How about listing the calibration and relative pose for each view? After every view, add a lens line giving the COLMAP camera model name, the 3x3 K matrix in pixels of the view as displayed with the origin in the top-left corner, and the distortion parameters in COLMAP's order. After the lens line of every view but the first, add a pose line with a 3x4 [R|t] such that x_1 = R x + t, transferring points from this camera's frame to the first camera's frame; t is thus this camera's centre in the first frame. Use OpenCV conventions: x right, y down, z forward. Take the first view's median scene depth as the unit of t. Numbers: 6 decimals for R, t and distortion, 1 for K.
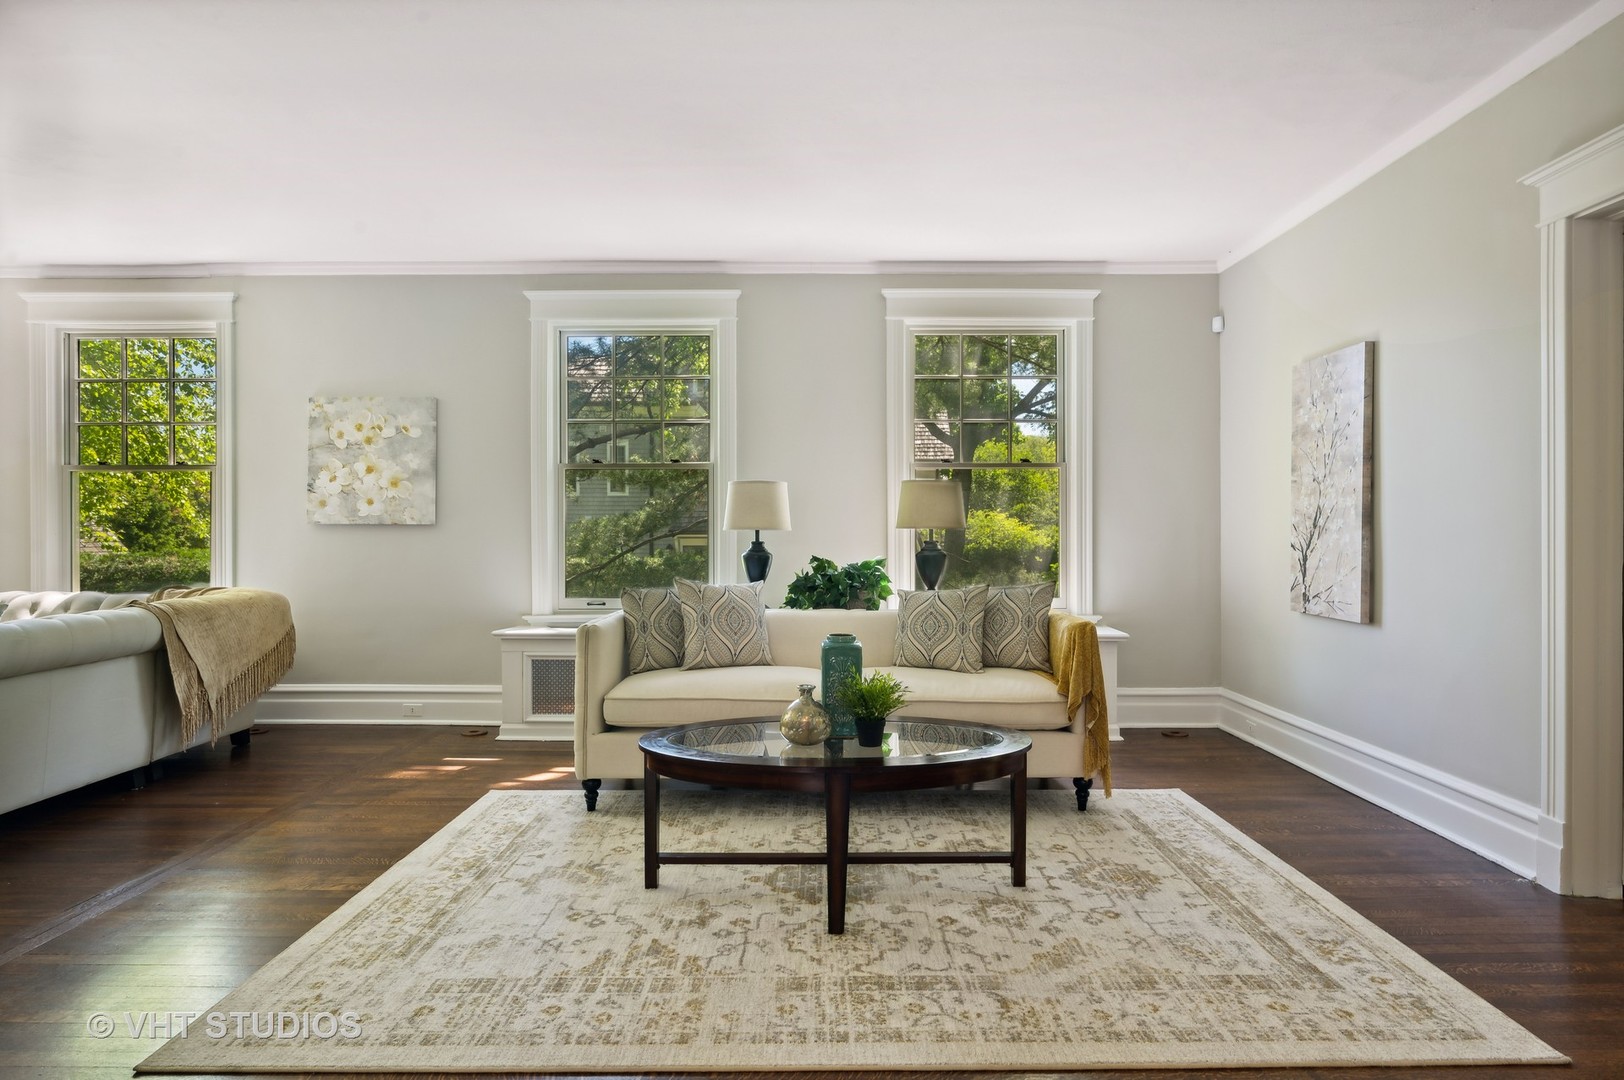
lens RADIAL K [[900.3, 0, 812.0], [0, 900.3, 540.0], [0, 0, 1]] dist [0.001700, 0.000241]
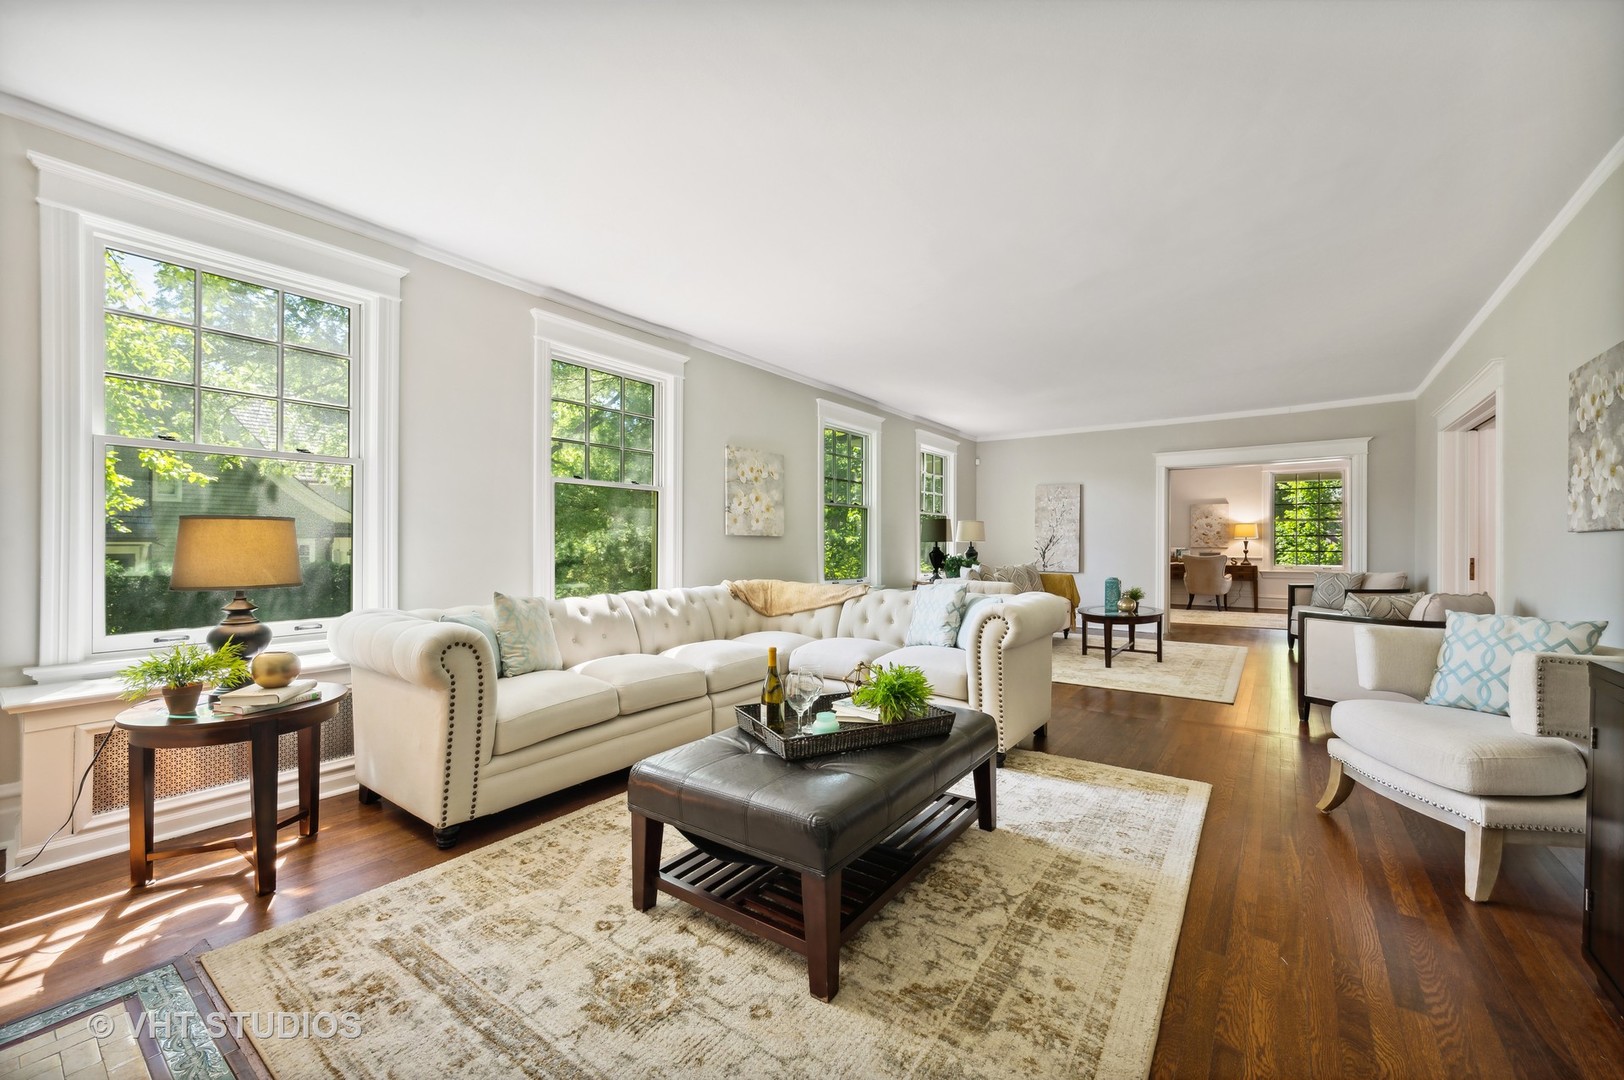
lens RADIAL K [[644.1, 0, 806.4], [0, 644.1, 544.4], [0, 0, 1]] dist [0.001187, 0.000305]
pose [[0.588442, 0.001910, 0.808537, -1.770365], [0.001150, 0.999994, -0.003199, 0.000371], [-0.808539, 0.002813, 0.588436, 0.423597]]
